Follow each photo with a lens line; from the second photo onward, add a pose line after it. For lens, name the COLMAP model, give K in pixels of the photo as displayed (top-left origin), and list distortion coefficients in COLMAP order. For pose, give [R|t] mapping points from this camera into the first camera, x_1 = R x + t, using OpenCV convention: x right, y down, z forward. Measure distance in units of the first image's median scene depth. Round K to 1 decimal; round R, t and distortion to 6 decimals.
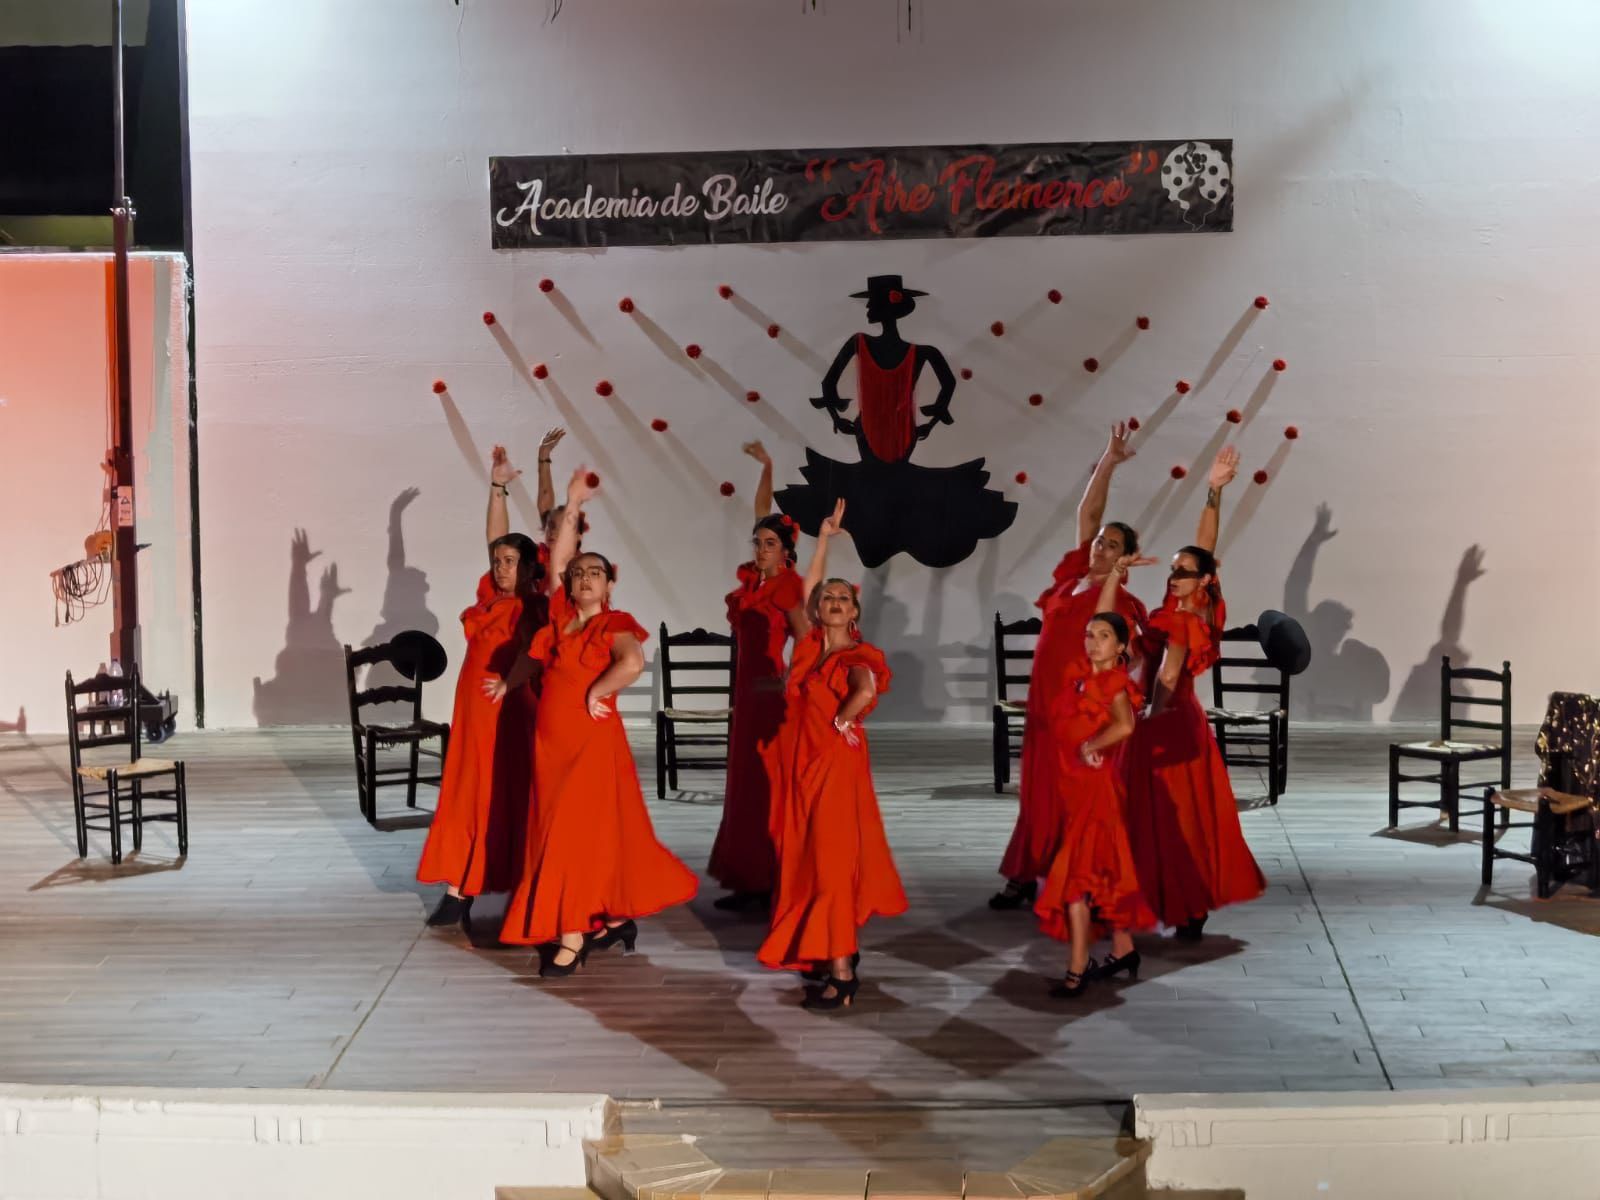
lens RADIAL K [[4755.5, 0, 741.3], [0, 4755.5, 584.0], [0, 0, 1]] dist [0.213594, 0.000000]
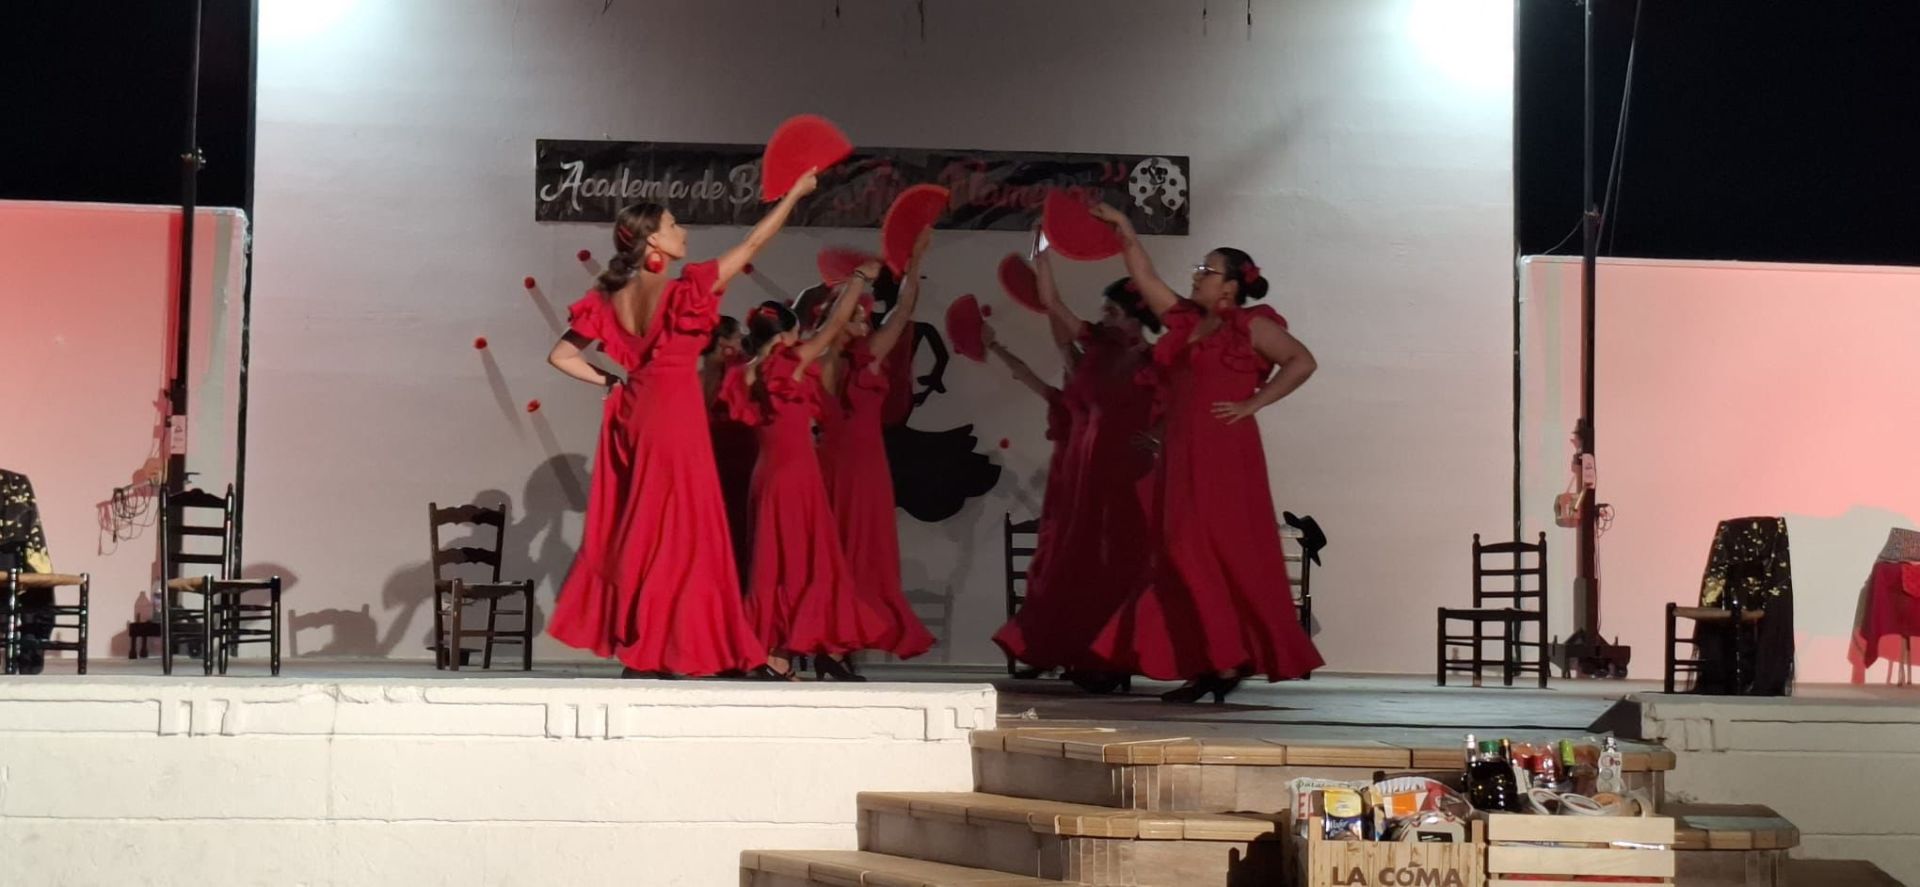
lens RADIAL K [[2940.7, 0, 945.5], [0, 2940.7, 439.1], [0, 0, 1]] dist [0.138949, 0.000000]
pose [[0.981761, 0.040212, 0.185820, -0.084168], [-0.006823, 0.984199, -0.176933, 0.099890], [-0.189999, 0.172438, 0.966522, 0.331016]]
